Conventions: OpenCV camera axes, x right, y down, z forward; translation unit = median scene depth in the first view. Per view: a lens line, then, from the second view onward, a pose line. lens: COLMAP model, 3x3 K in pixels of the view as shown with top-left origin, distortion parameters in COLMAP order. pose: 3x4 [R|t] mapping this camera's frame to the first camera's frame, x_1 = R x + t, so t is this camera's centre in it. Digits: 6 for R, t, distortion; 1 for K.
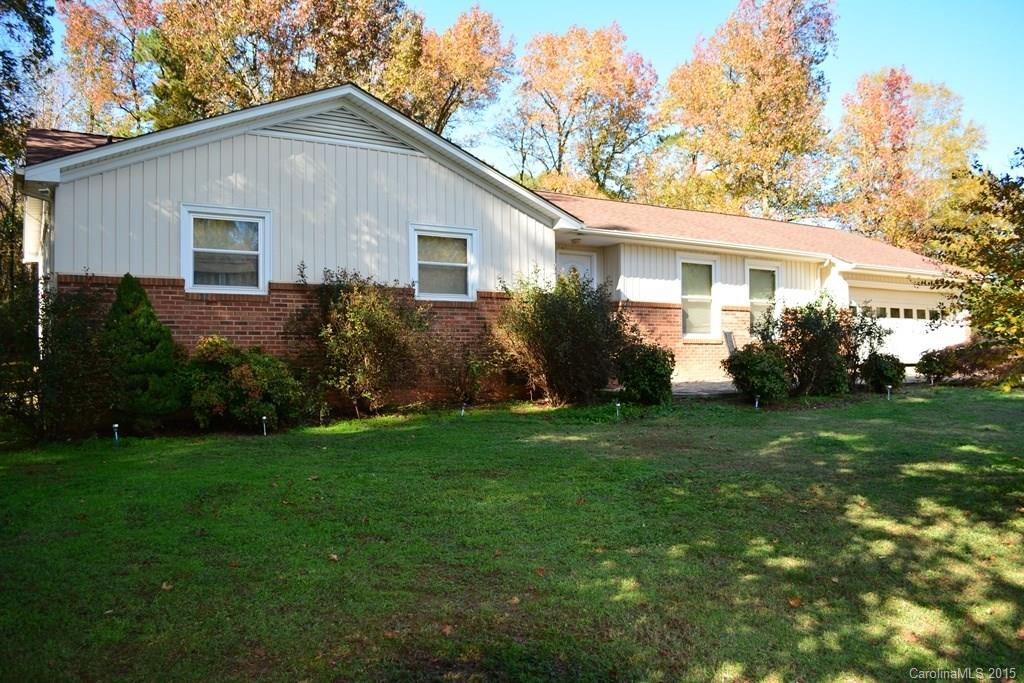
lens RADIAL K [[805.6, 0, 513.7], [0, 805.6, 349.1], [0, 0, 1]] dist [-0.077937, 0.008359]
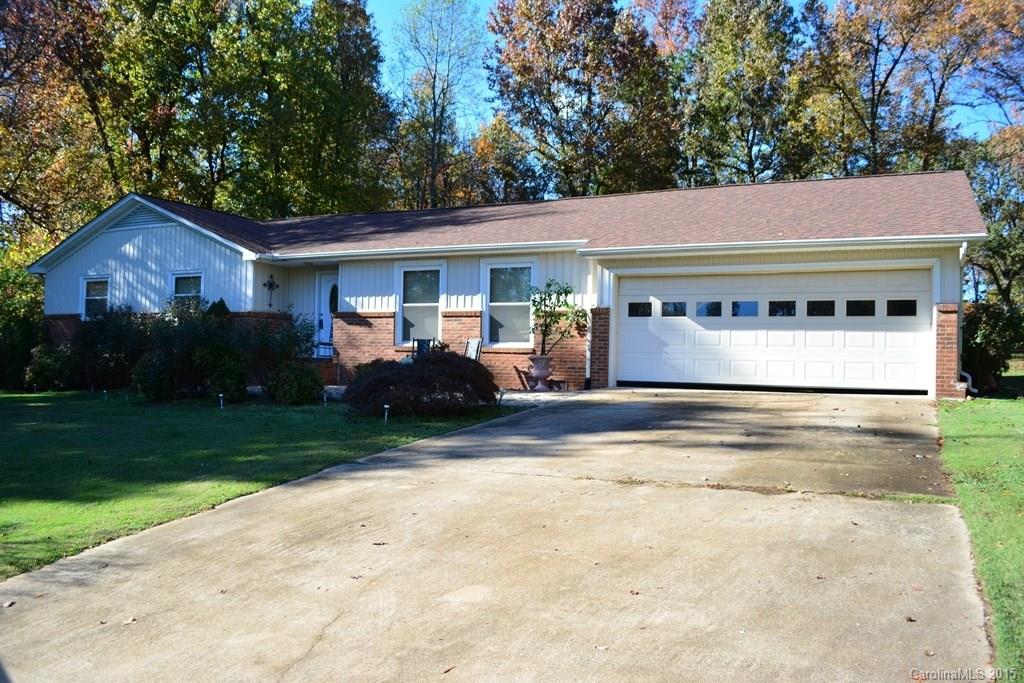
lens RADIAL K [[805.6, 0, 513.7], [0, 805.6, 349.1], [0, 0, 1]] dist [-0.077937, 0.008359]
pose [[0.495374, 0.004243, -0.868669, 1.127323], [-0.021631, 0.999738, -0.007452, -0.005417], [0.868410, 0.022482, 0.495336, 0.603518]]
